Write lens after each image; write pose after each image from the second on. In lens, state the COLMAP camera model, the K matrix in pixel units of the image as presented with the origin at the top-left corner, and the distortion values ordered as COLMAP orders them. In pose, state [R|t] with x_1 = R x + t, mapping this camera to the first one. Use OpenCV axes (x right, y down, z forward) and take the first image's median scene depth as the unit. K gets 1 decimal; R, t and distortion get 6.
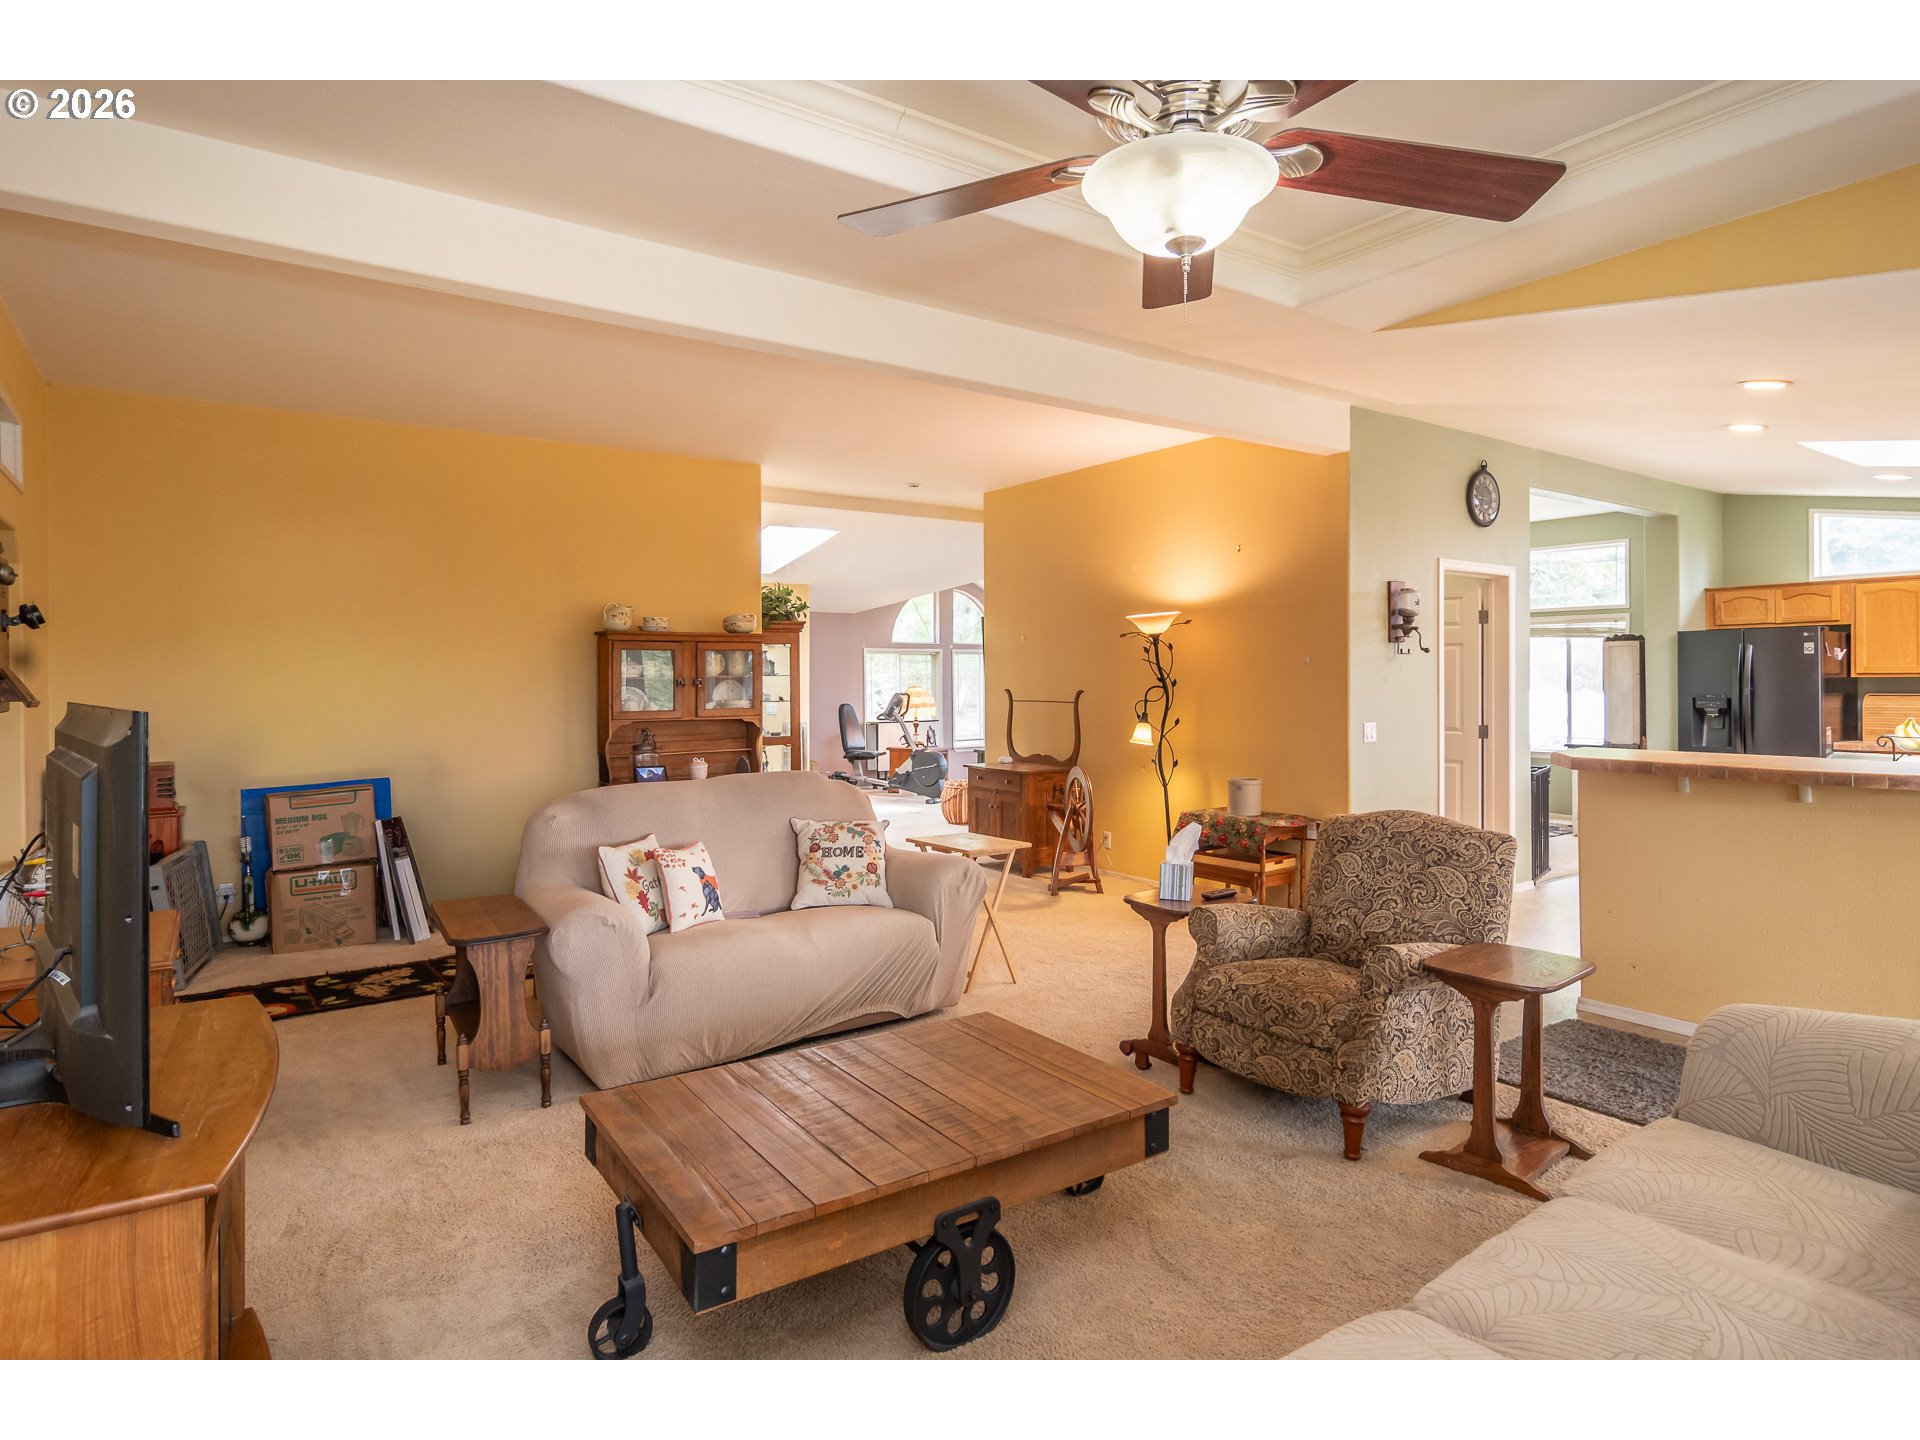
lens RADIAL K [[1030.1, 0, 944.9], [0, 1030.1, 713.1], [0, 0, 1]] dist [0.000826, 0.002716]
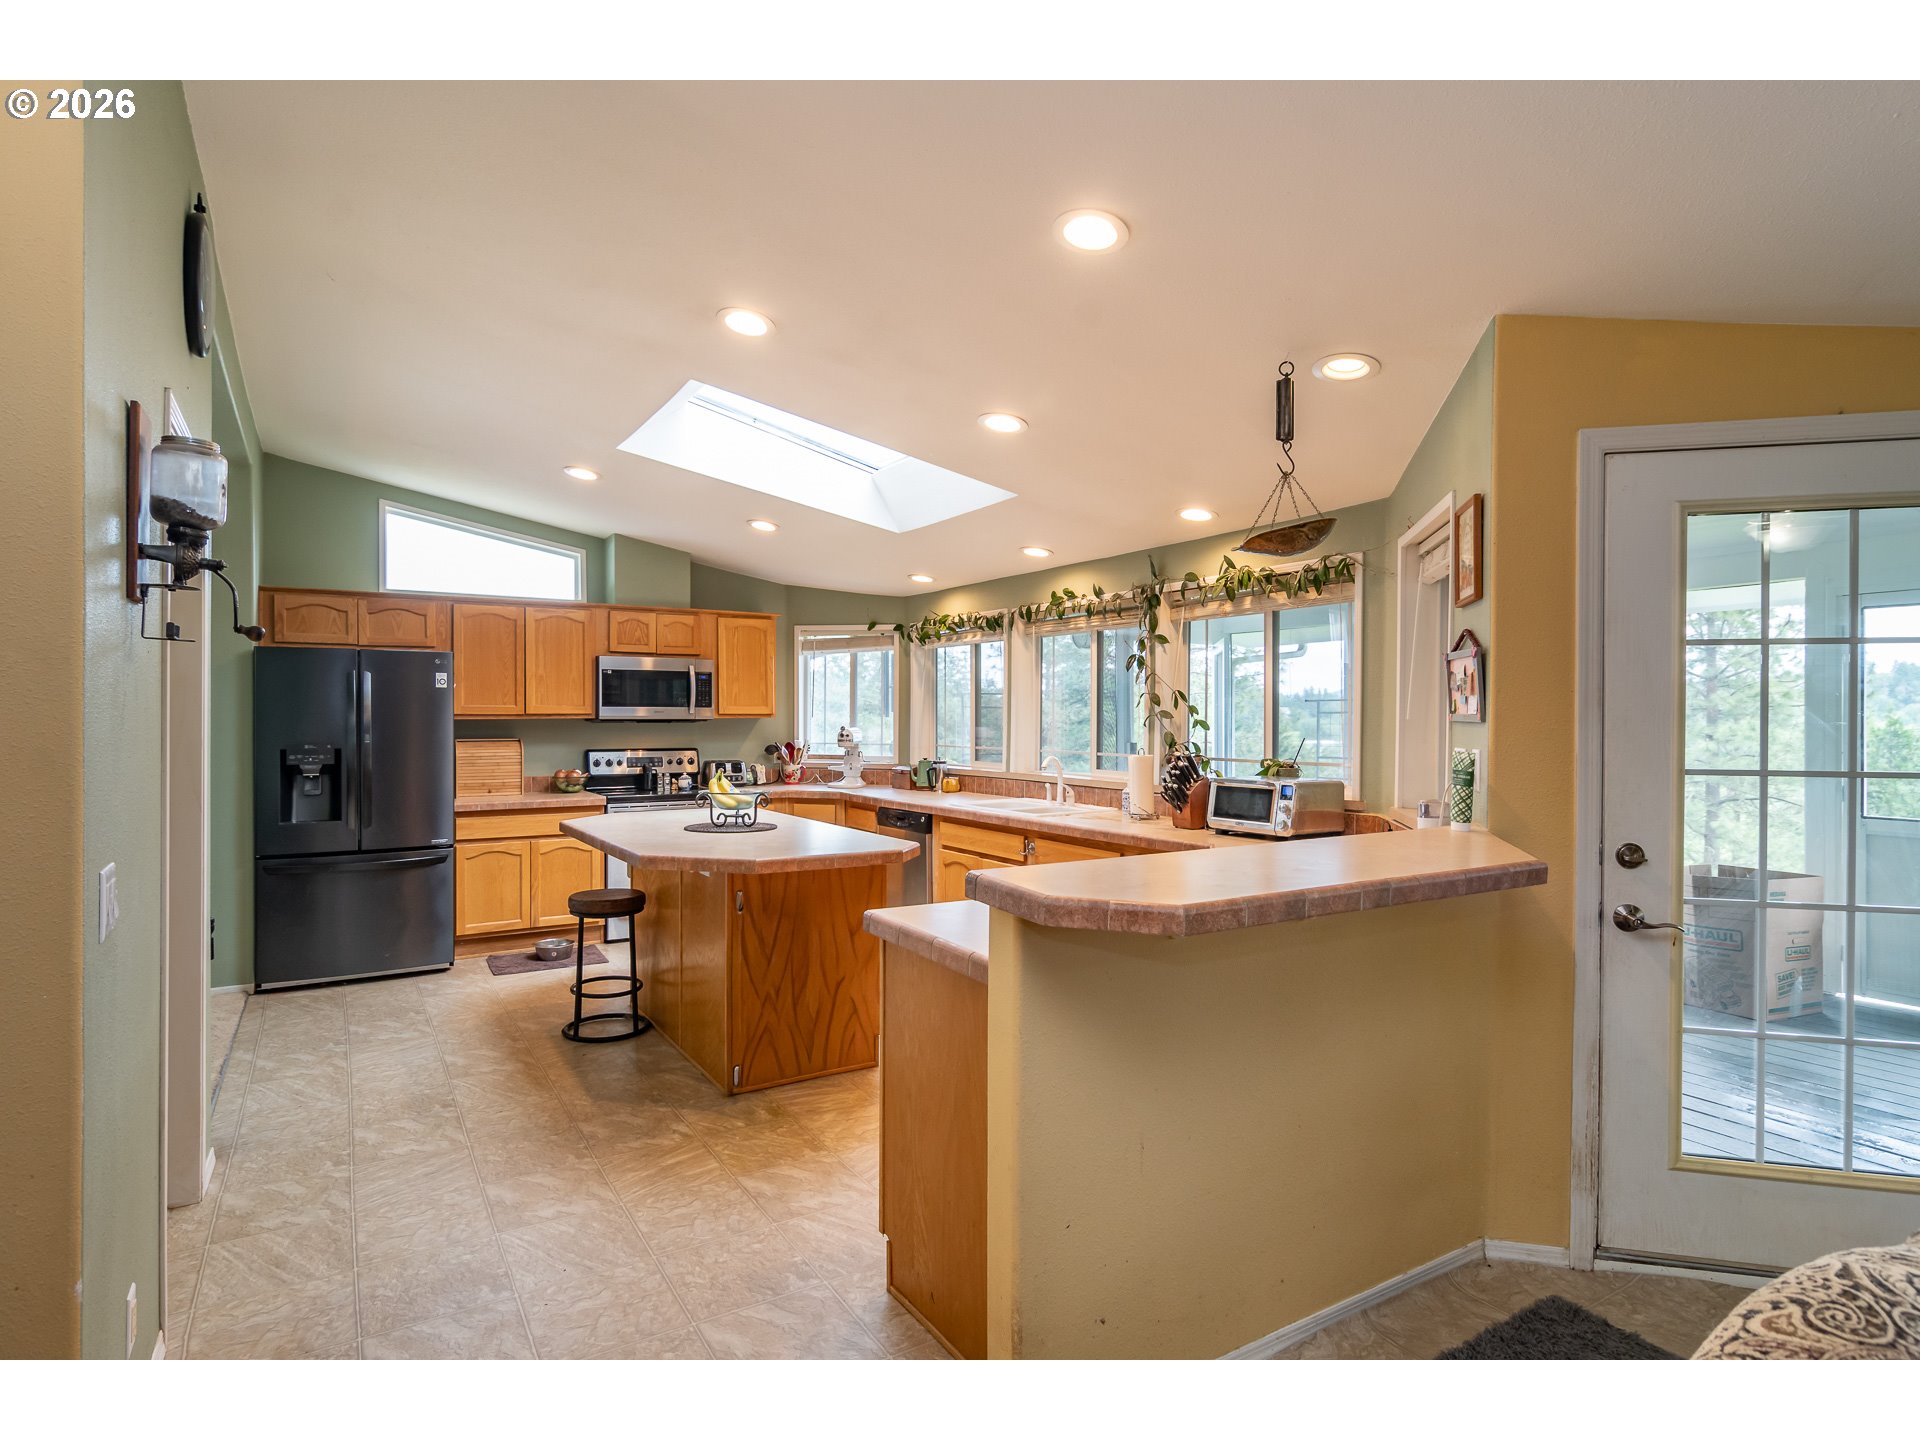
lens RADIAL K [[1026.1, 0, 956.2], [0, 1026.1, 714.9], [0, 0, 1]] dist [-0.000298, 0.003121]
pose [[0.051517, 0.008219, 0.998638, 0.105707], [0.029930, 0.999504, -0.009770, -0.018112], [-0.998224, 0.030392, 0.051246, 0.555800]]
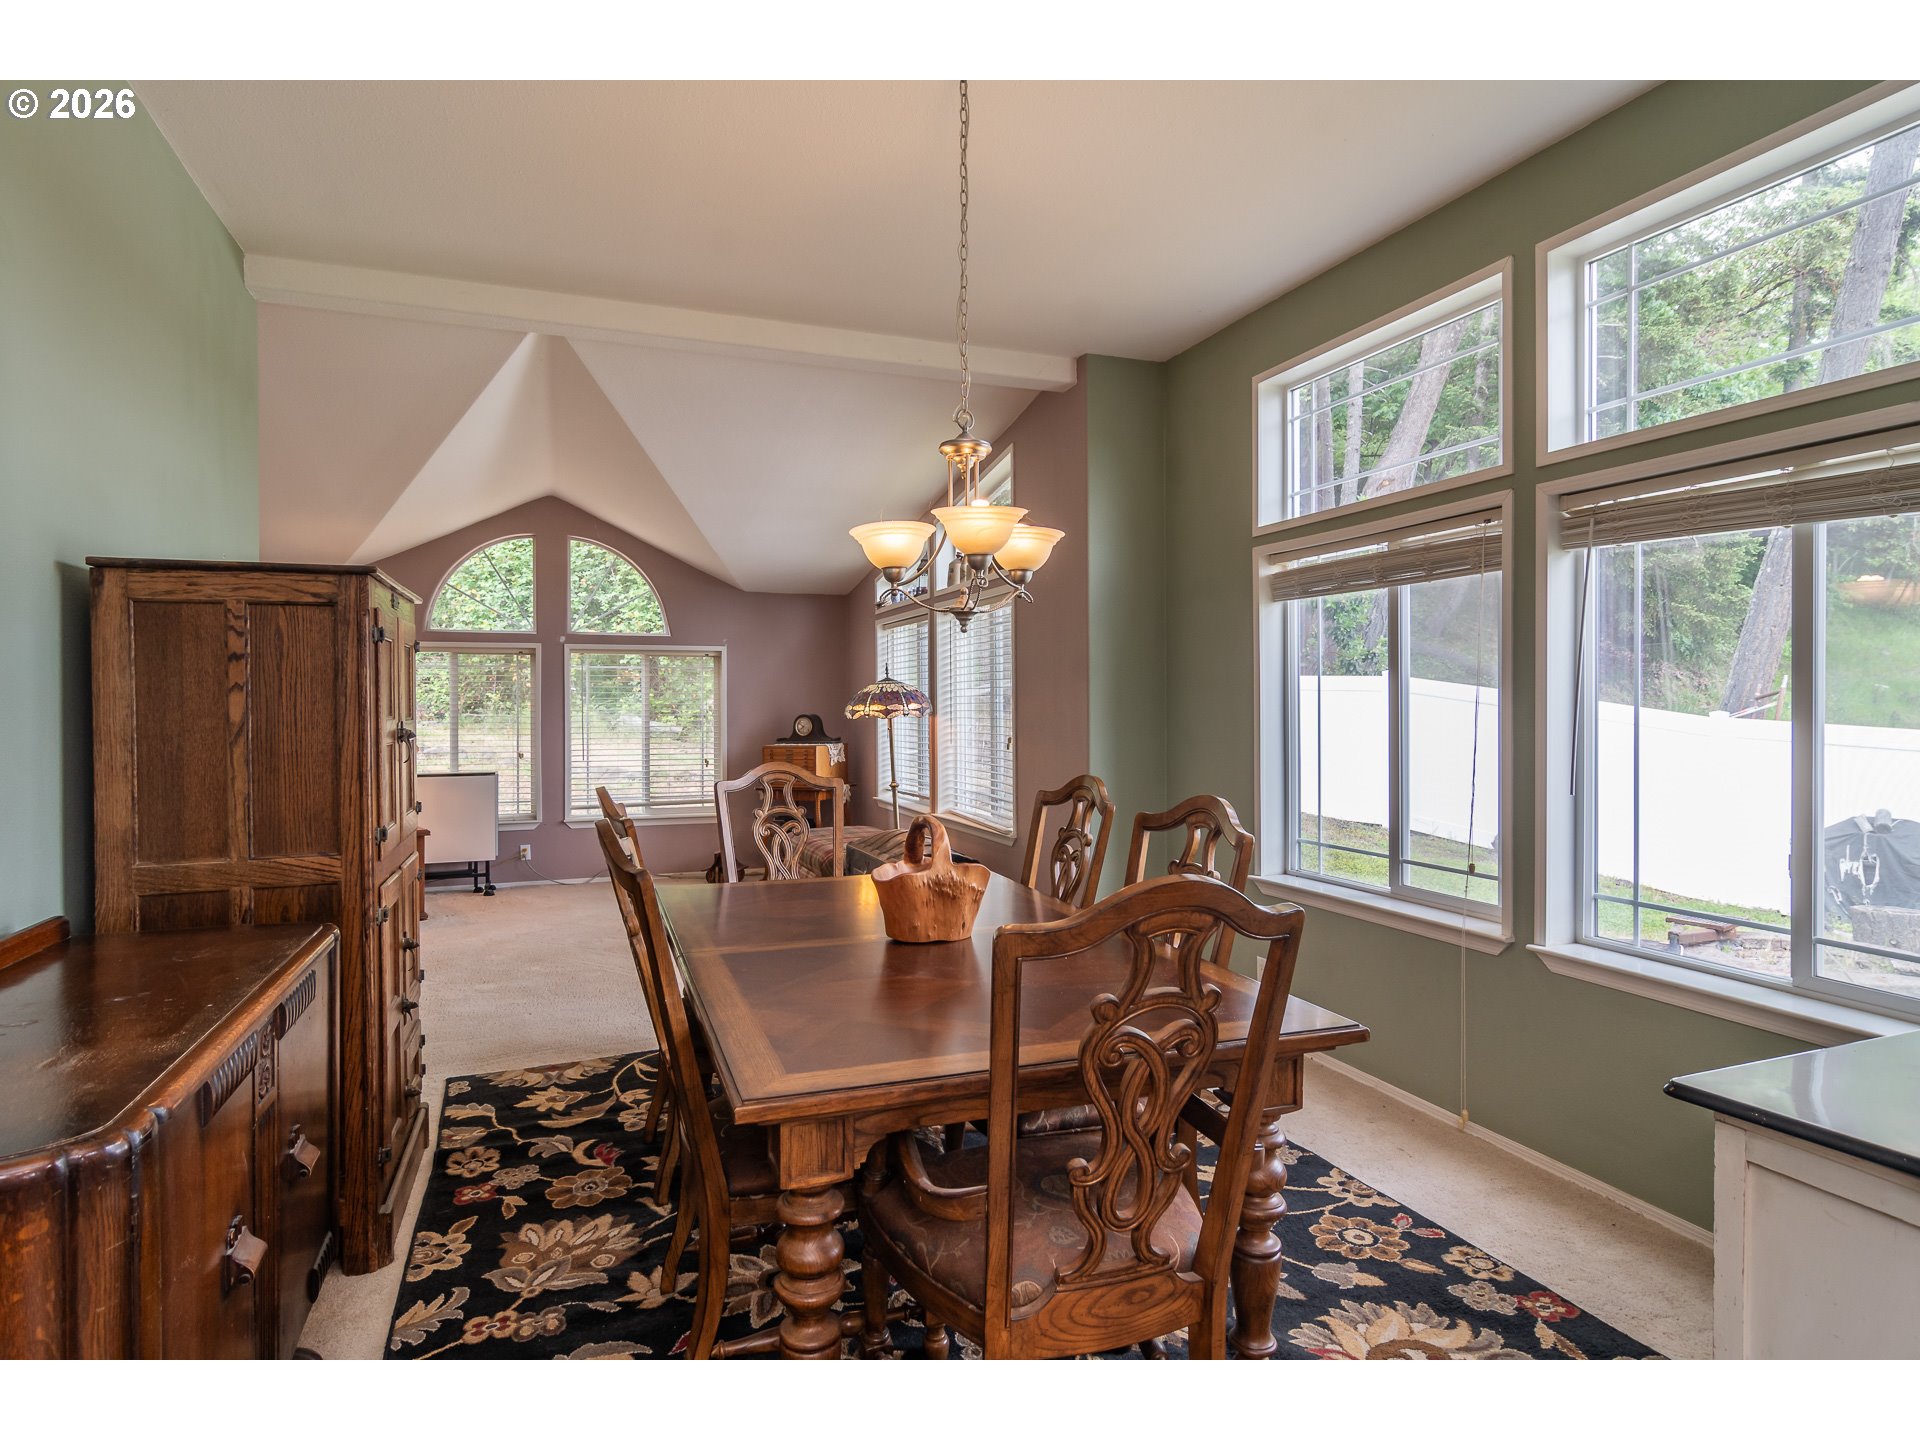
lens RADIAL K [[1030.1, 0, 944.9], [0, 1030.1, 713.1], [0, 0, 1]] dist [0.000826, 0.002716]
pose [[0.969736, 0.006152, -0.244078, 0.589437], [-0.011193, 0.999752, -0.019274, -0.029521], [0.243899, 0.021422, 0.969564, 0.923176]]
